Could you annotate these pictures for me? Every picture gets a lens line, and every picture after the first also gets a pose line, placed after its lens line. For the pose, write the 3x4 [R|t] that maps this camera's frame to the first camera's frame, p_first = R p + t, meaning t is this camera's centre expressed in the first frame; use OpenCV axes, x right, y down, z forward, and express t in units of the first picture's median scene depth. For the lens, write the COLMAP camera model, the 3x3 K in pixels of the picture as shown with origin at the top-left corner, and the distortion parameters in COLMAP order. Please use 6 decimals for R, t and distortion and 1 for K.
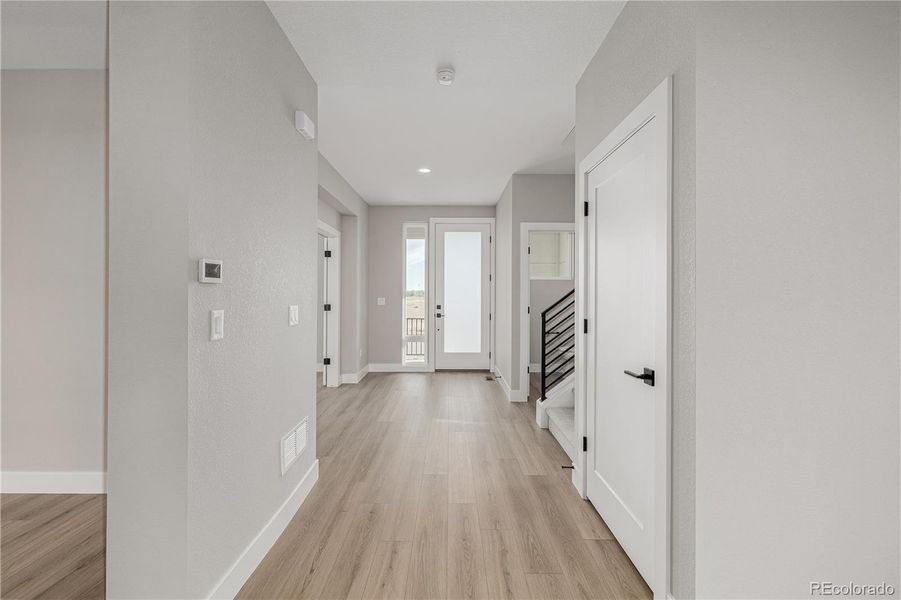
lens RADIAL K [[402.5, 0, 454.7], [0, 402.5, 297.0], [0, 0, 1]] dist [-0.002287, -0.000237]
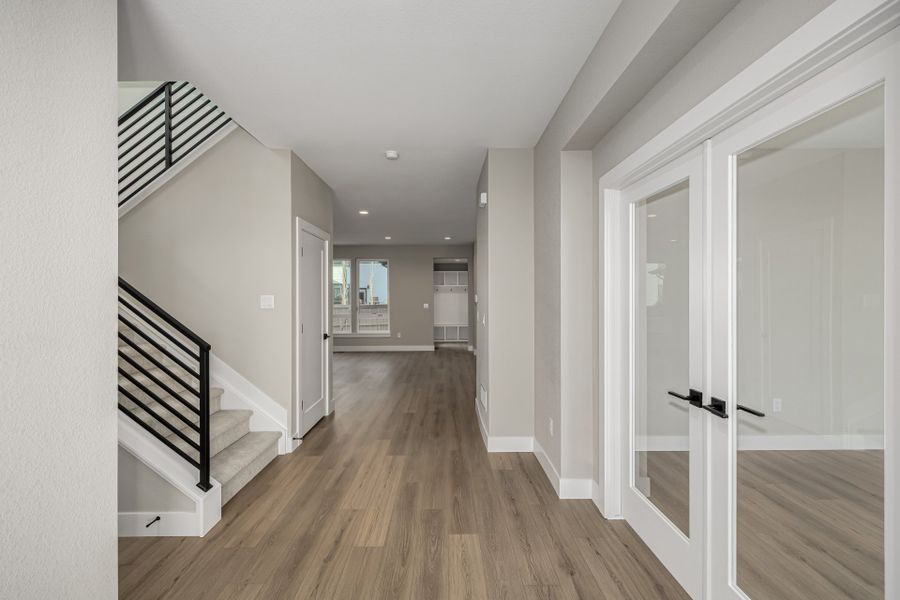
lens RADIAL K [[382.1, 0, 447.7], [0, 382.1, 296.9], [0, 0, 1]] dist [0.000150, -0.000089]
pose [[-0.999989, 0.004704, -0.000429, -0.205559], [0.004697, 0.999892, 0.013945, -0.058242], [0.000495, 0.013943, -0.999903, 2.136793]]
